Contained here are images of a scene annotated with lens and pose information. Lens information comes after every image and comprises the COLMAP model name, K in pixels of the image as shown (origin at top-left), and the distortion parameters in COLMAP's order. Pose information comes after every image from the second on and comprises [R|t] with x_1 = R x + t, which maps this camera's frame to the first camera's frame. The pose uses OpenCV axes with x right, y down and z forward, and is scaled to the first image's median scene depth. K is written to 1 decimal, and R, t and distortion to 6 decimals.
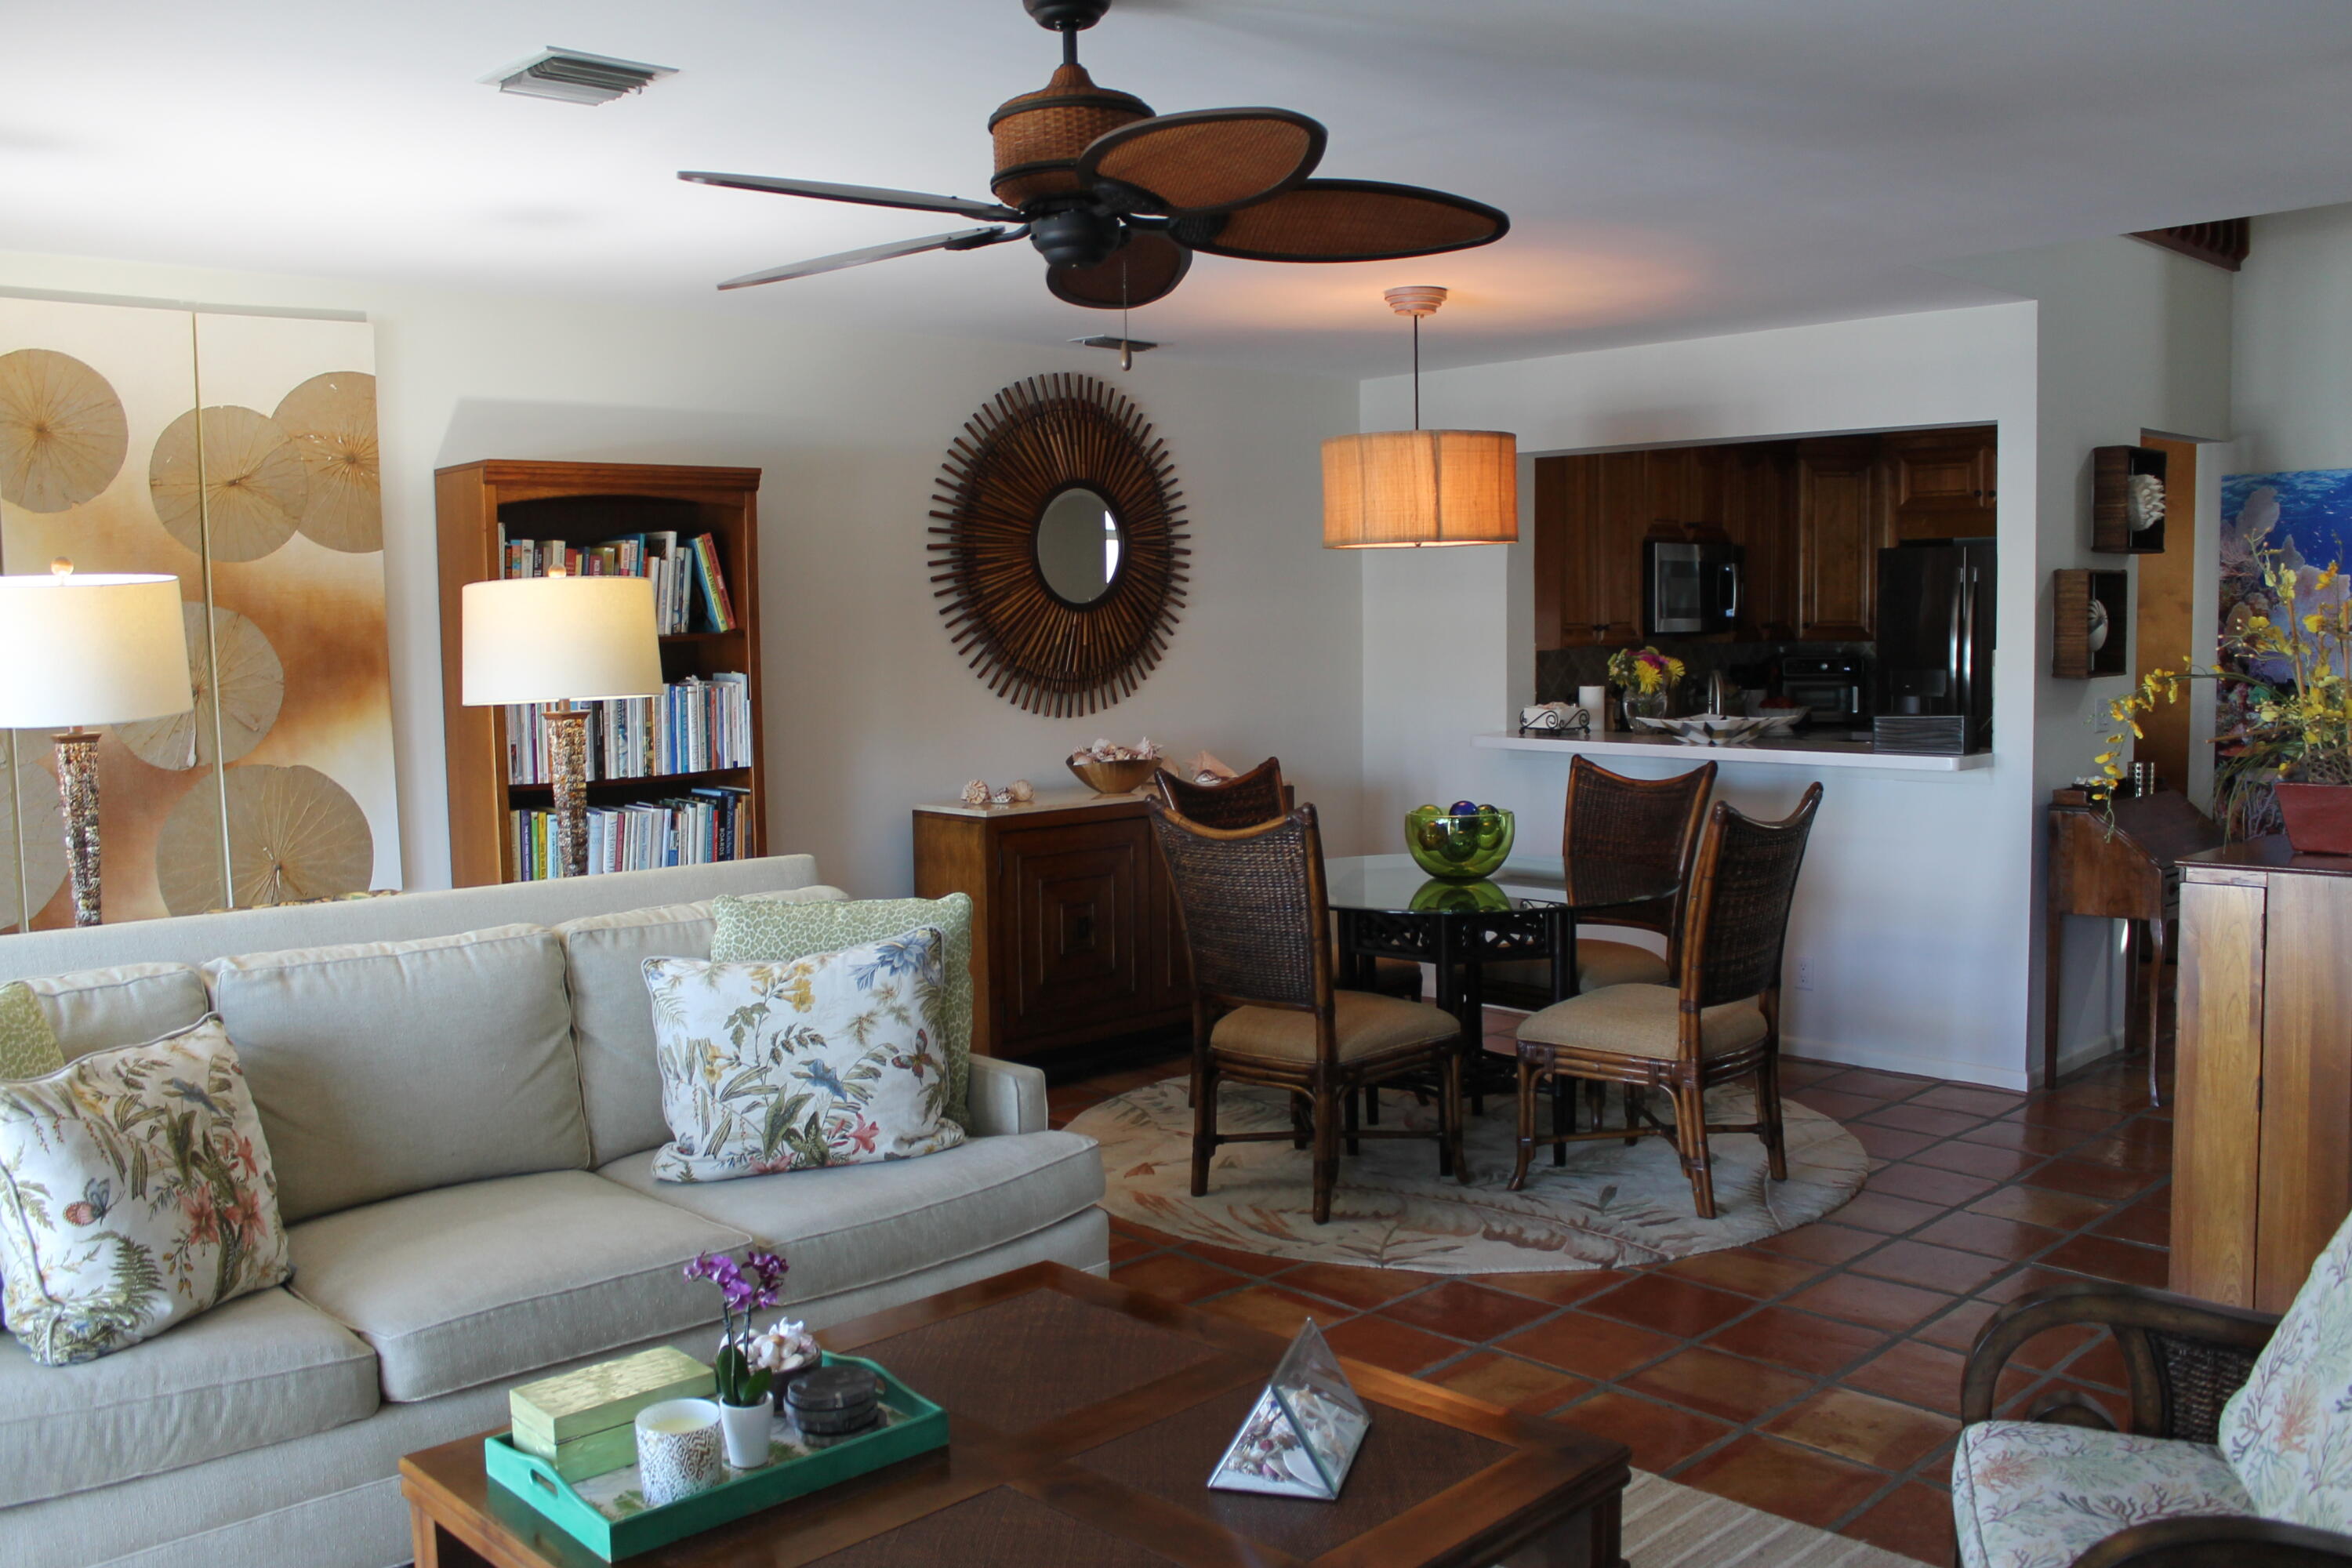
lens RADIAL K [[1970.0, 0, 1151.7], [0, 1970.0, 769.3], [0, 0, 1]] dist [-0.163315, 0.138206]
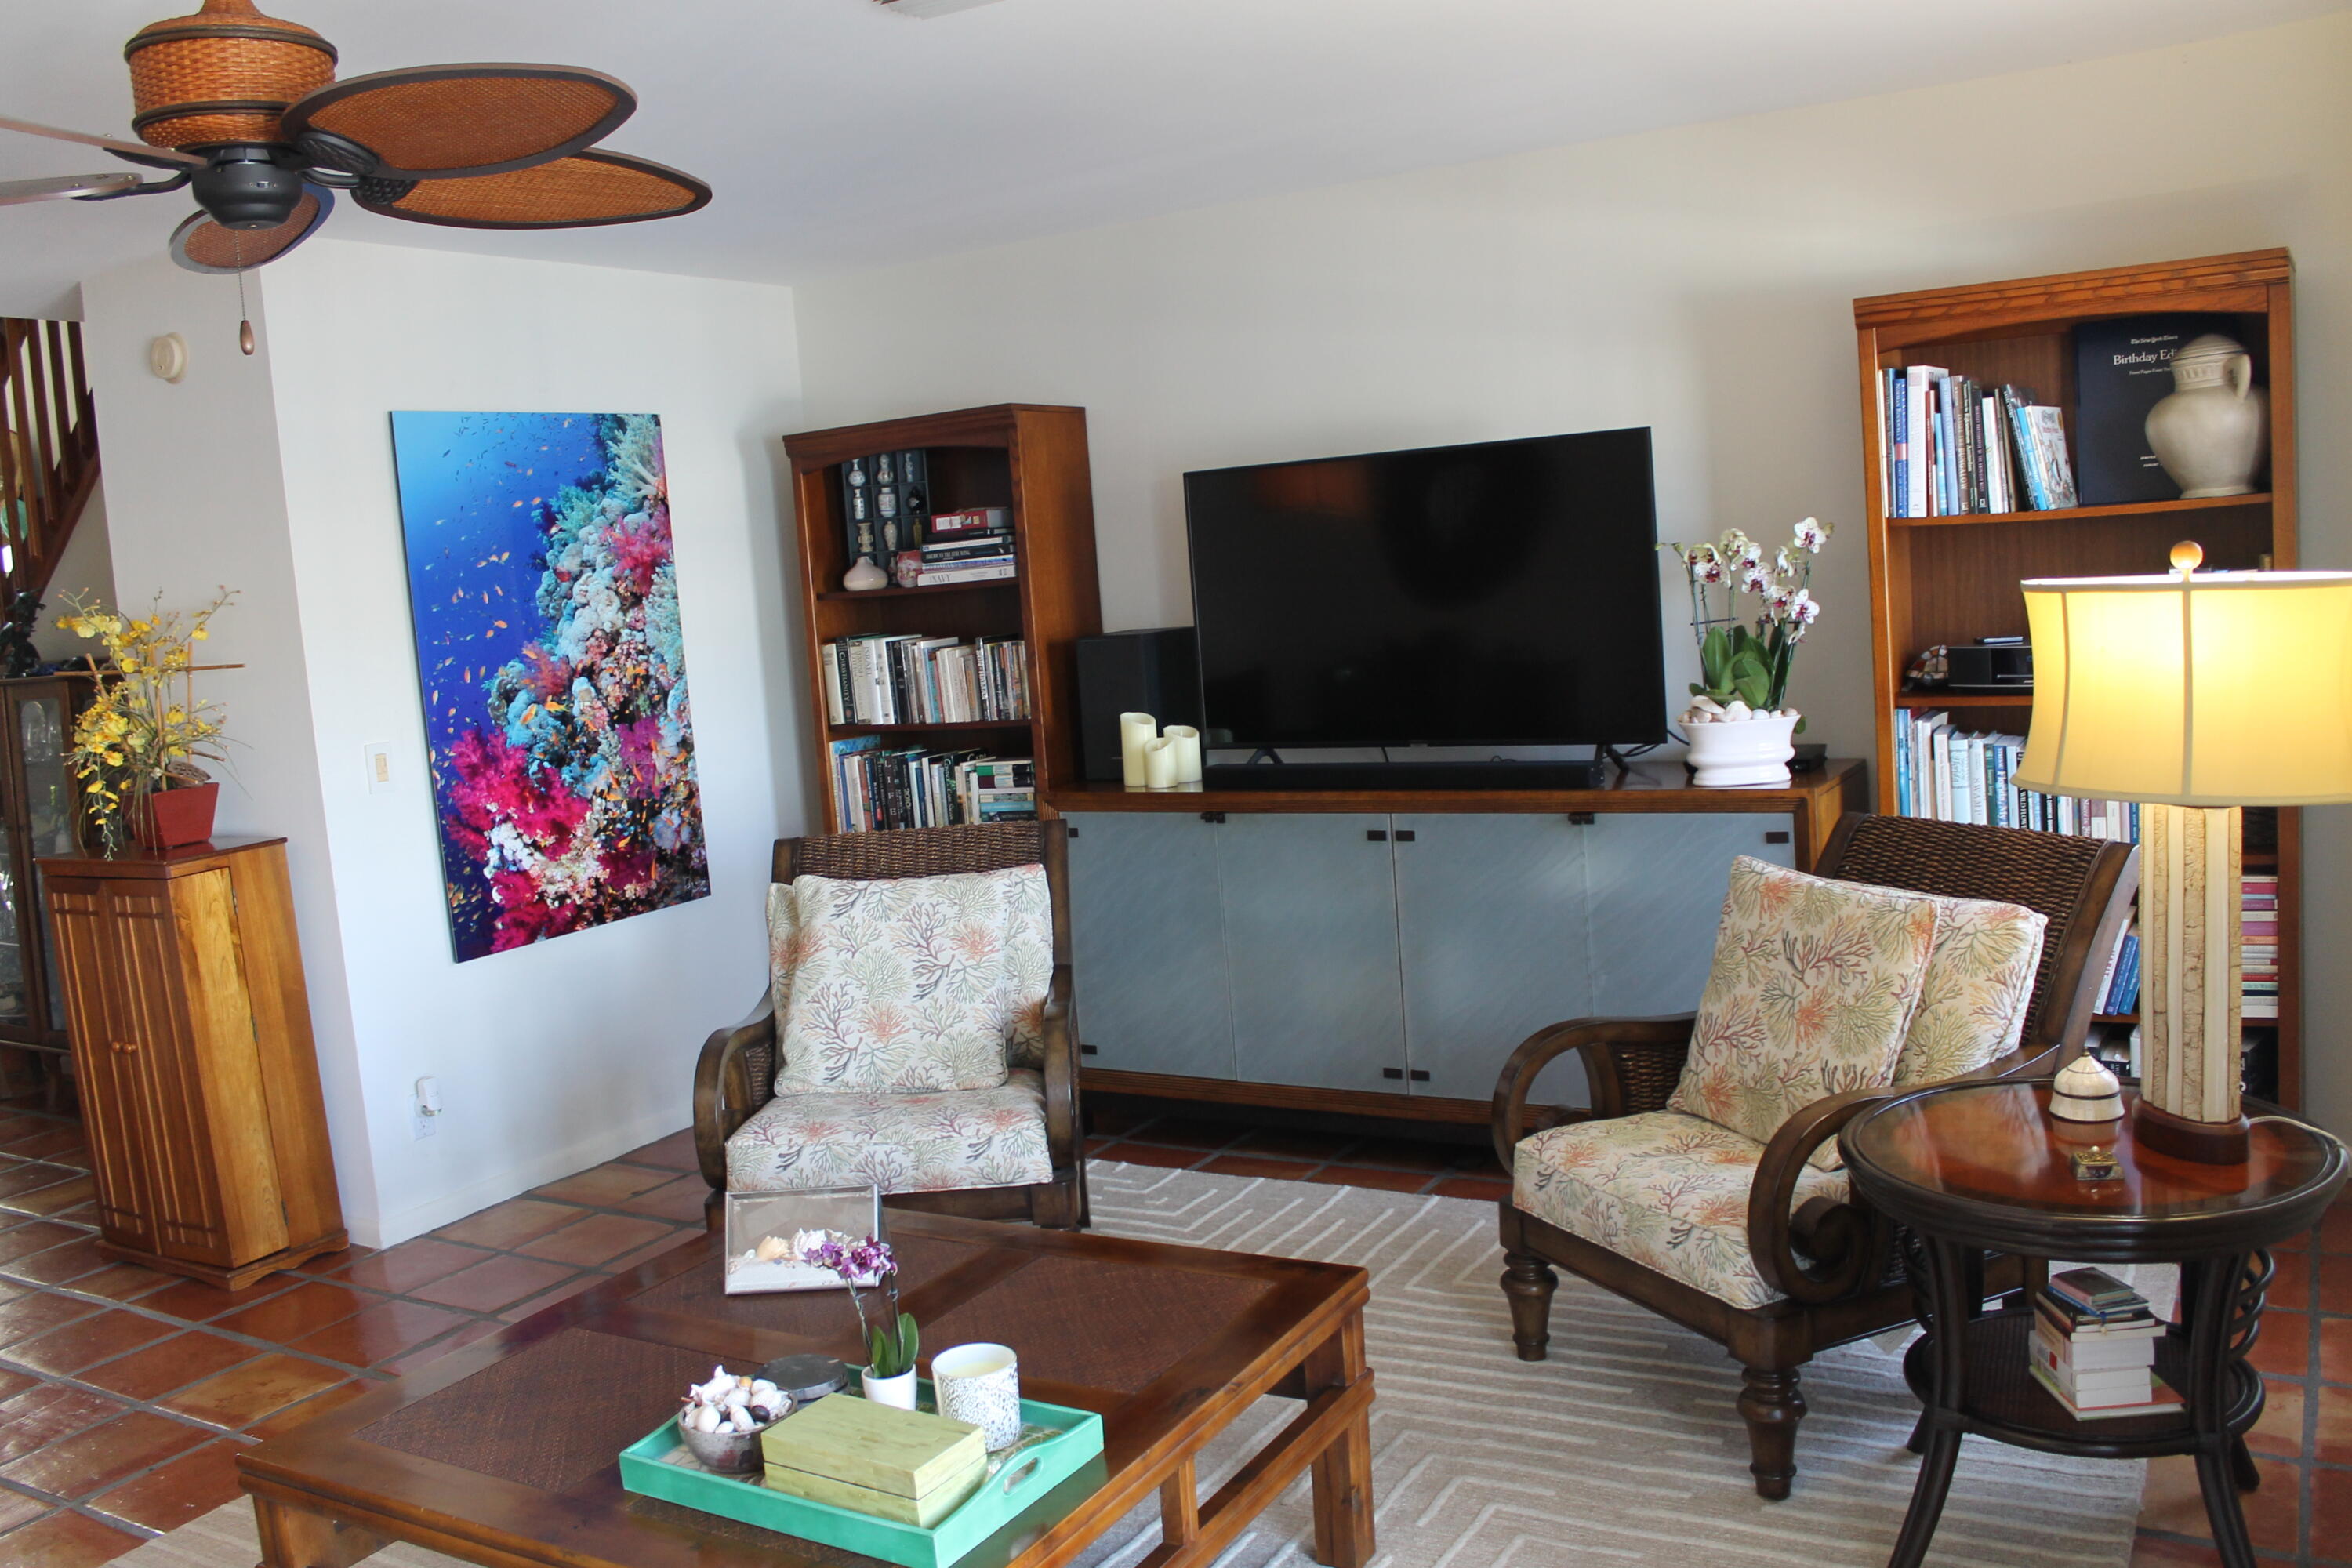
lens RADIAL K [[1970.0, 0, 1177.8], [0, 1970.0, 787.3], [0, 0, 1]] dist [-0.163315, 0.138206]
pose [[-0.280996, -0.074099, 0.956844, -0.458732], [0.156848, 0.980064, 0.121958, -0.025816], [-0.946805, 0.184348, -0.263772, 0.418515]]
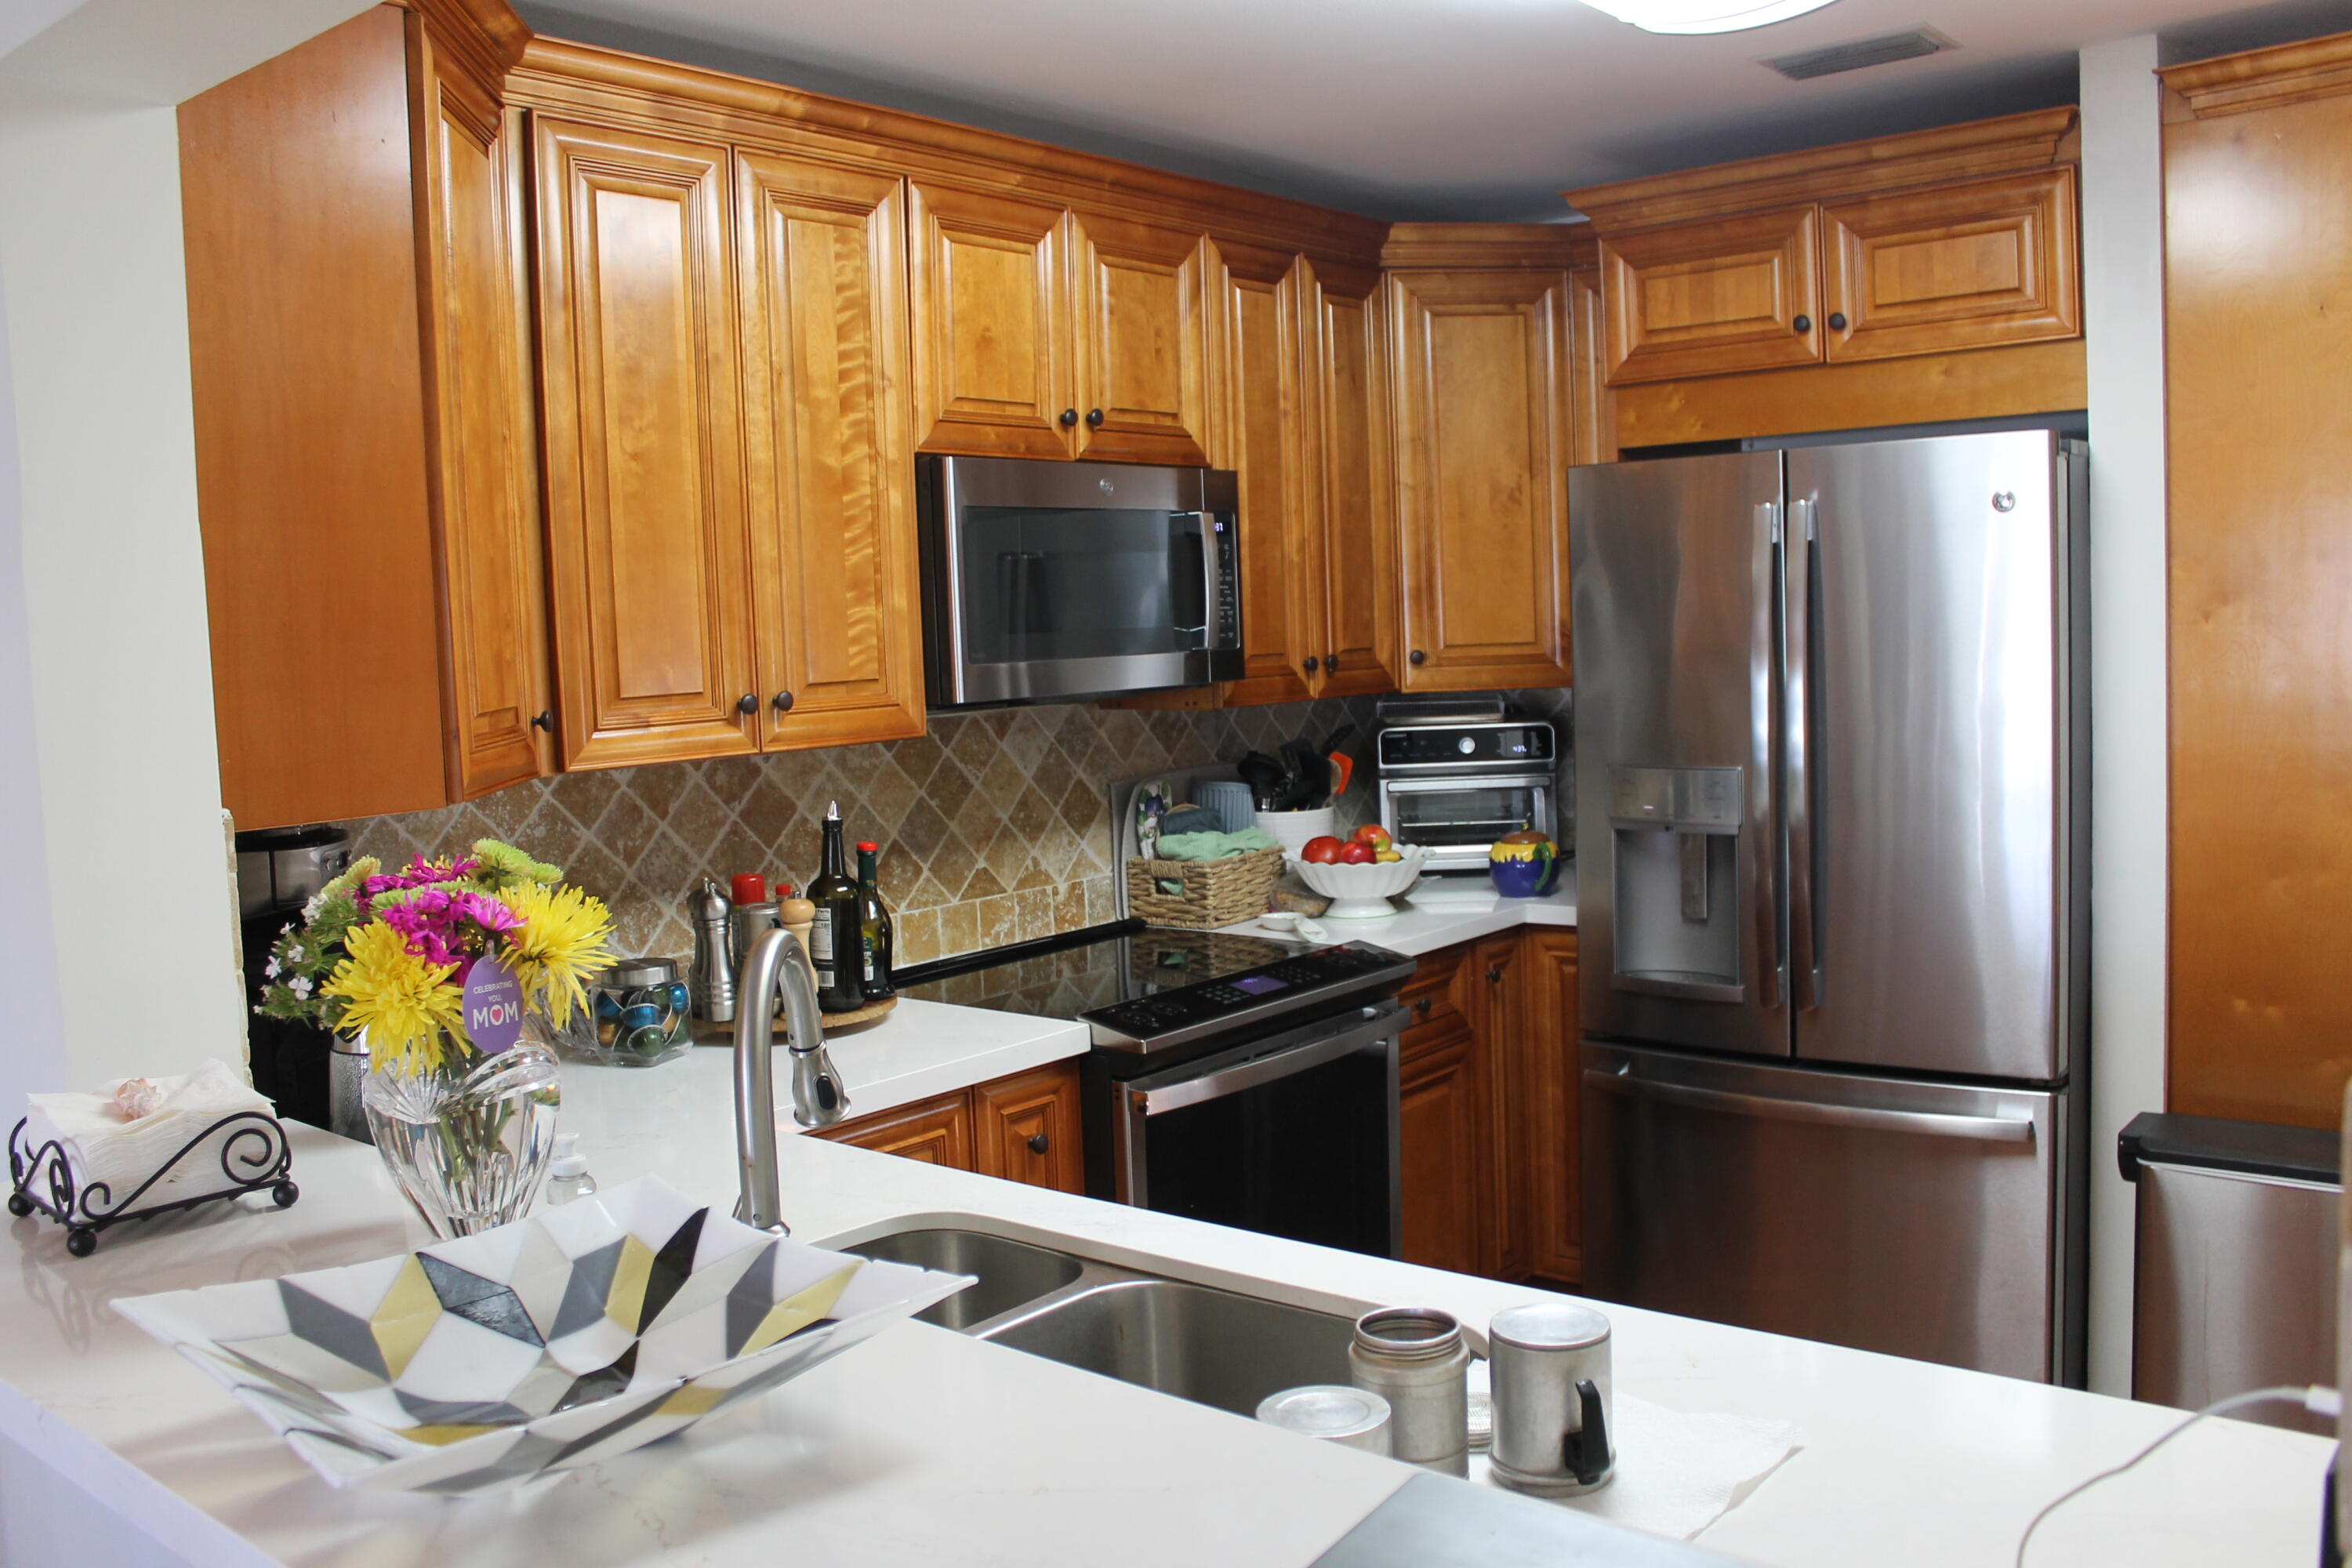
lens RADIAL K [[1970.0, 0, 1179.2], [0, 1970.0, 781.3], [0, 0, 1]] dist [-0.163315, 0.138206]
pose [[0.992231, -0.037697, 0.118559, 0.361343], [0.037362, 0.999289, 0.005051, -0.079122], [-0.118665, -0.000582, 0.992934, 0.888658]]
